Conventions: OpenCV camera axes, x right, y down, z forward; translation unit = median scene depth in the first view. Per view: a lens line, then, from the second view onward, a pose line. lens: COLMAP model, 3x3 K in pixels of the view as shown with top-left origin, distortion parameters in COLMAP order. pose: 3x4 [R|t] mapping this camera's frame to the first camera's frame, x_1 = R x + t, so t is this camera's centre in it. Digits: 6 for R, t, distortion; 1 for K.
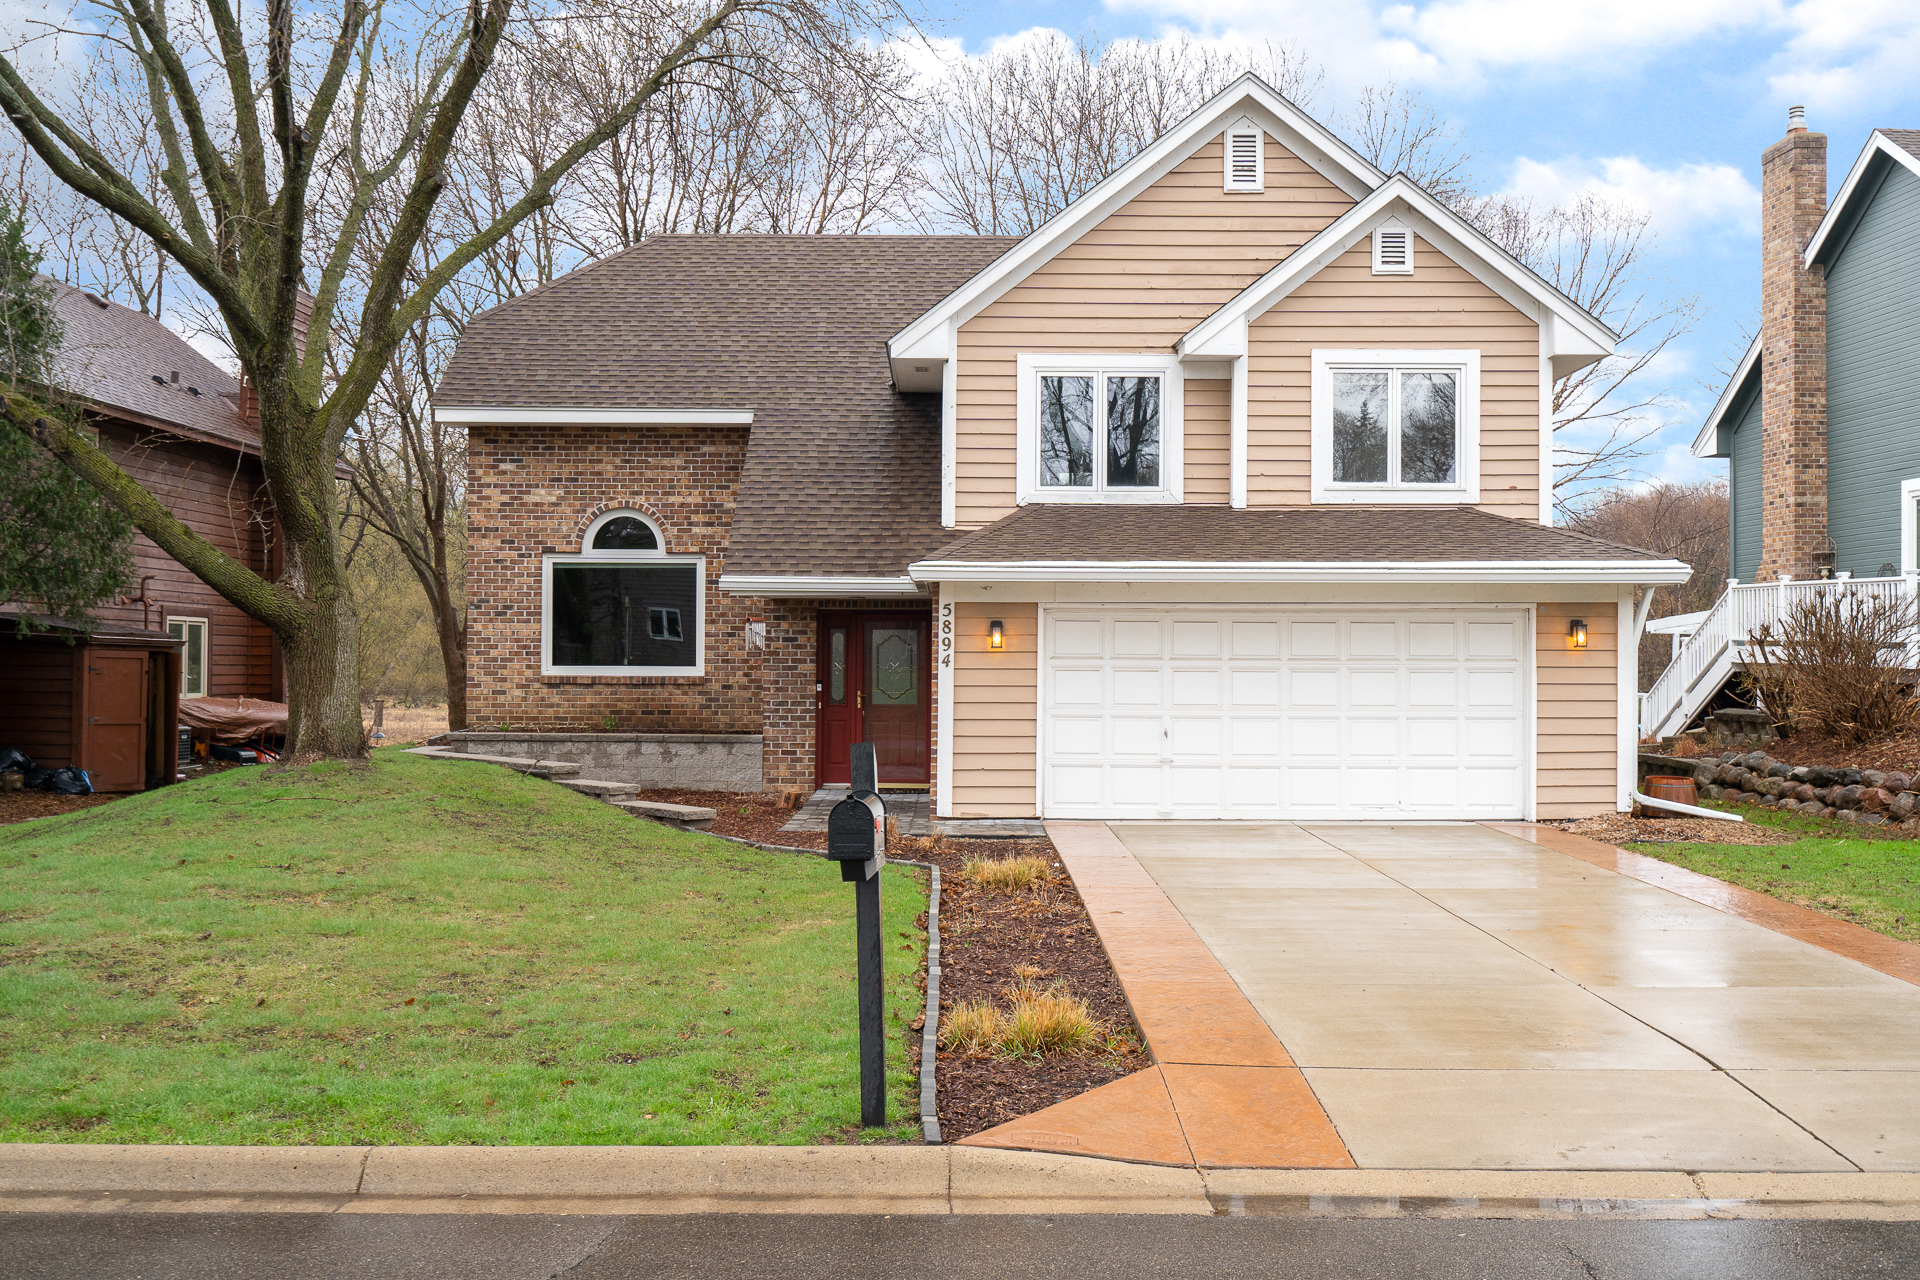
lens RADIAL K [[1882.0, 0, 1028.3], [0, 1882.0, 643.7], [0, 0, 1]] dist [0.015077, -0.004930]
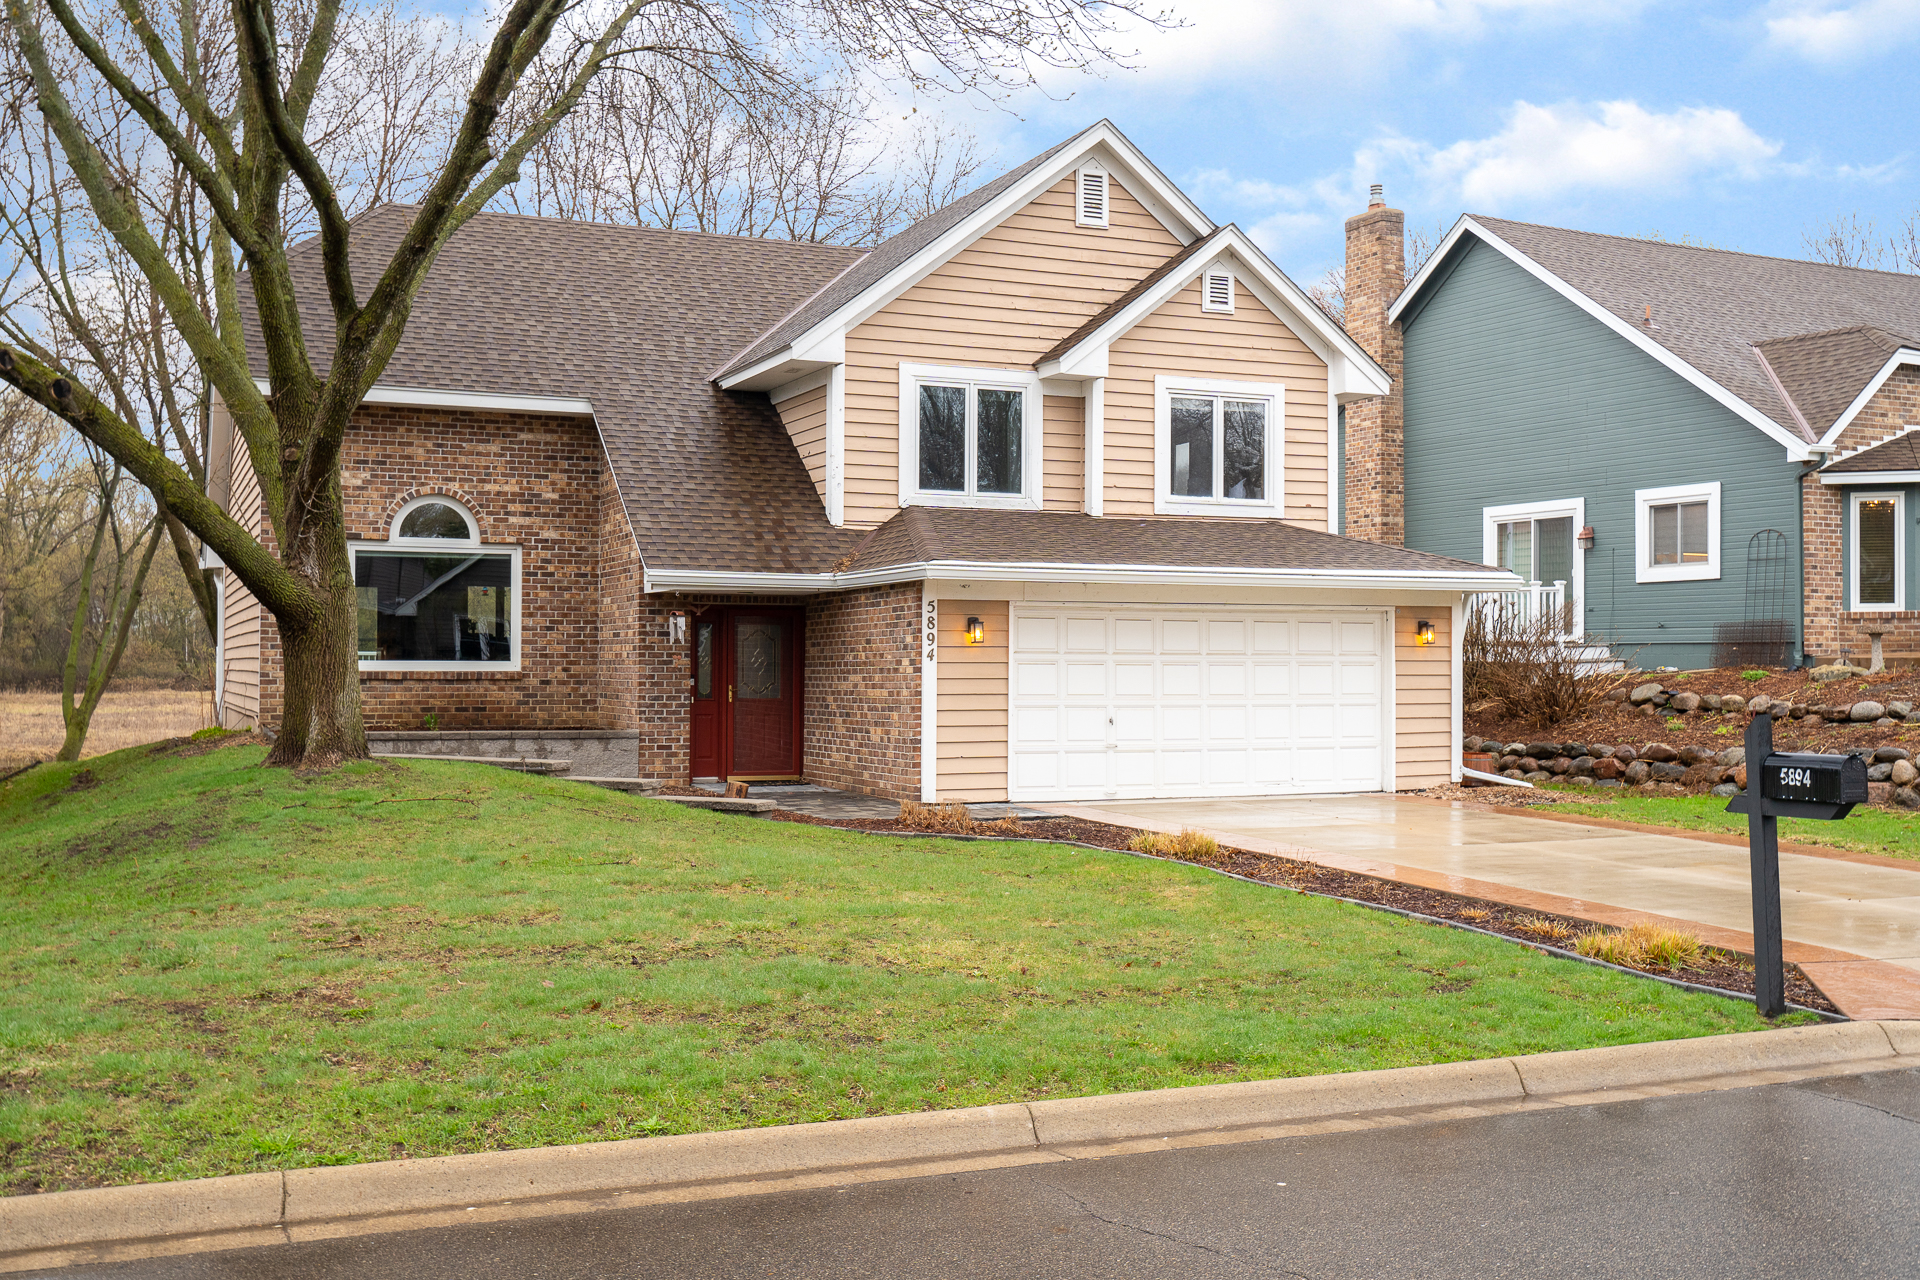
lens RADIAL K [[1882.0, 0, 1028.3], [0, 1882.0, 643.7], [0, 0, 1]] dist [0.015077, -0.004930]
pose [[0.919673, 0.003497, 0.392669, -0.342029], [-0.004052, 0.999992, 0.000584, 0.001634], [-0.392664, -0.002128, 0.919680, 0.008148]]
